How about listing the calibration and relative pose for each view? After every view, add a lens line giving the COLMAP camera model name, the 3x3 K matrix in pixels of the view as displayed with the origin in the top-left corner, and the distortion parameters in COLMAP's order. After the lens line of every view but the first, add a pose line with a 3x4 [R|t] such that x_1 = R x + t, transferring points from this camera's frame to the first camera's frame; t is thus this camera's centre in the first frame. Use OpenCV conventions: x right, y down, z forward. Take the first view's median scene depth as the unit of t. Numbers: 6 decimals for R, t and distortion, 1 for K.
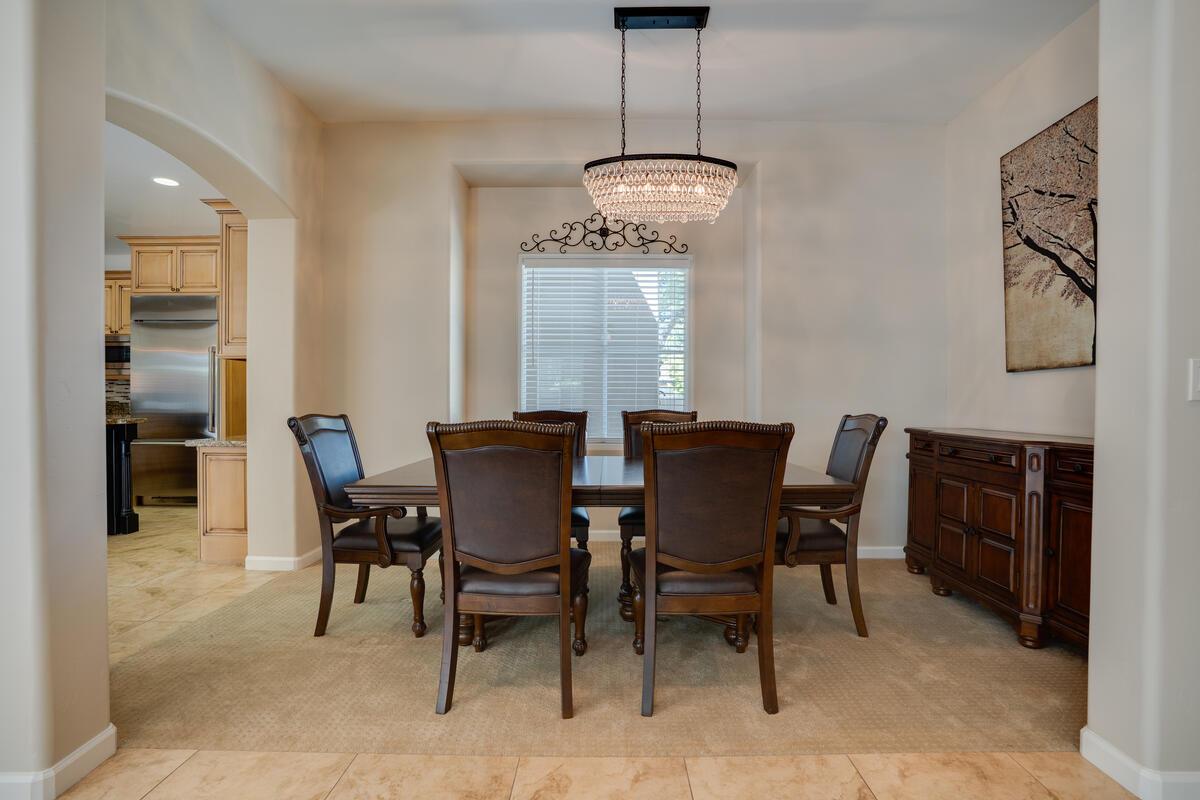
lens RADIAL K [[571.5, 0, 608.9], [0, 571.5, 406.9], [0, 0, 1]] dist [-0.067680, 0.032959]
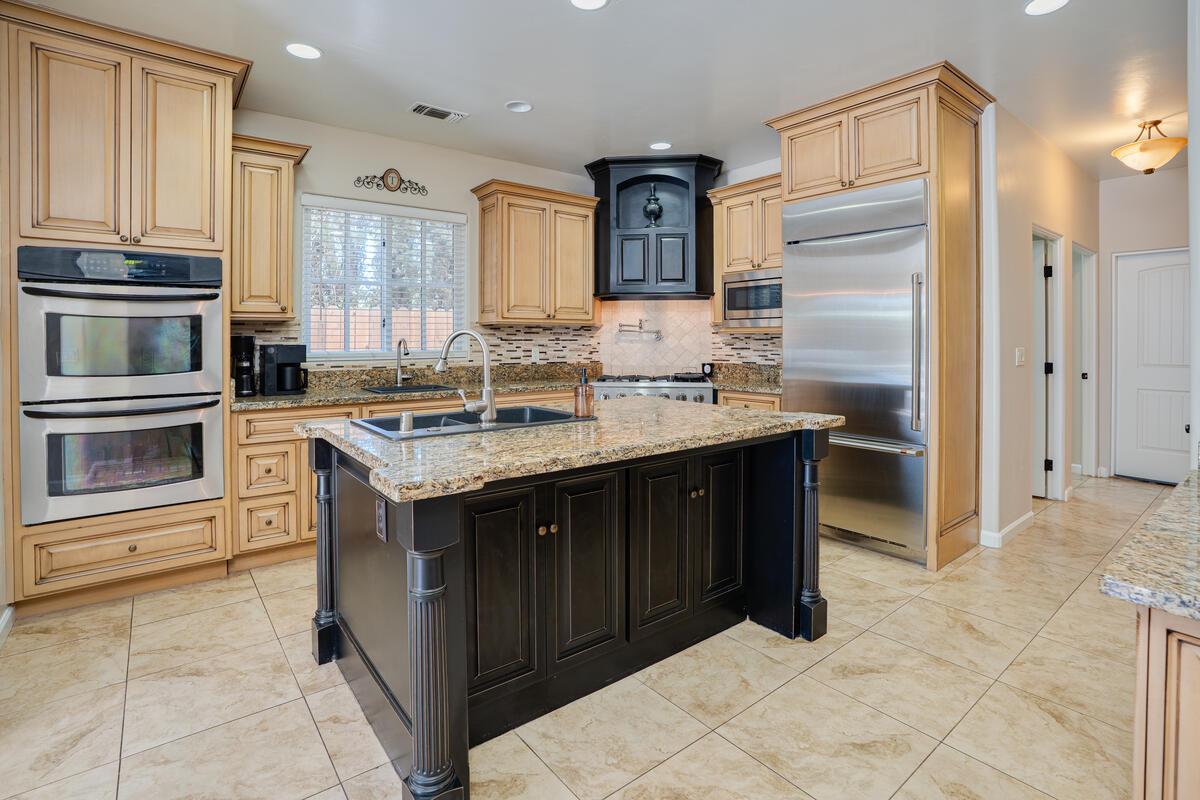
lens RADIAL K [[568.6, 0, 597.3], [0, 568.6, 338.6], [0, 0, 1]] dist [-0.001689, -0.000179]
pose [[0.608608, -0.000910, -0.793471, -0.791977], [-0.007230, 0.999951, -0.006692, -0.066215], [0.793438, 0.009809, 0.608572, 0.712789]]
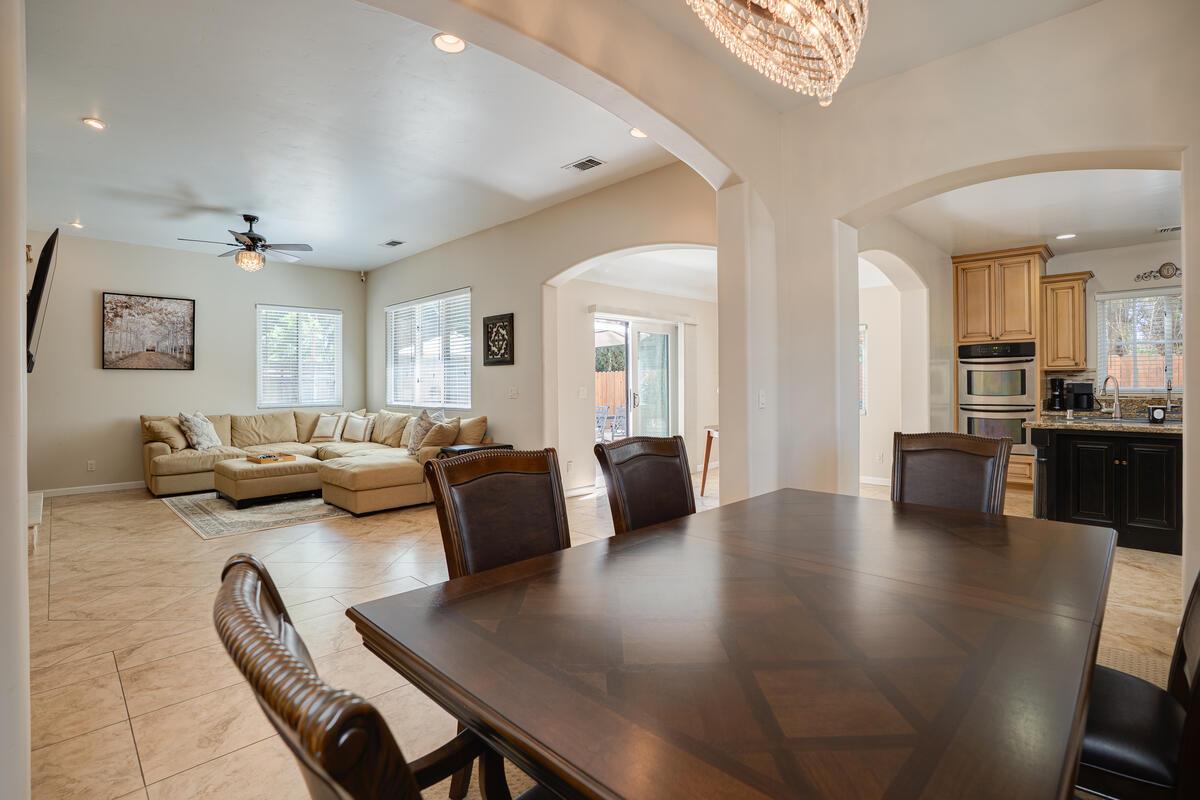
lens RADIAL K [[570.8, 0, 599.4], [0, 570.8, 381.8], [0, 0, 1]] dist [-0.070638, 0.031812]
pose [[-0.714905, 0.000245, -0.699221, 0.456869], [-0.002251, 0.999994, 0.002652, -0.063225], [0.699218, 0.003469, -0.714900, 1.088908]]
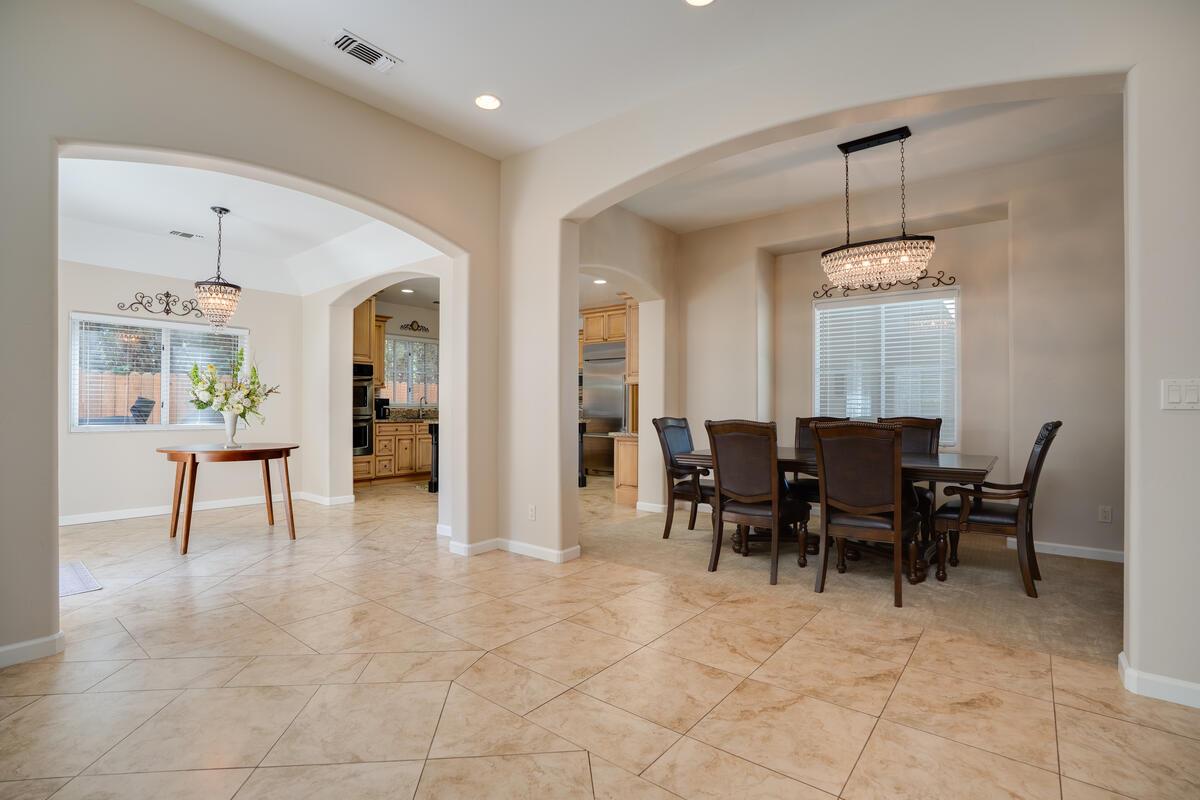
lens RADIAL K [[565.6, 0, 602.6], [0, 565.6, 405.6], [0, 0, 1]] dist [-0.069696, 0.029869]
pose [[0.783180, -0.002721, -0.621789, 0.380673], [-0.008653, 0.999846, -0.015275, 0.004710], [0.621735, 0.017344, 0.783036, -0.469426]]
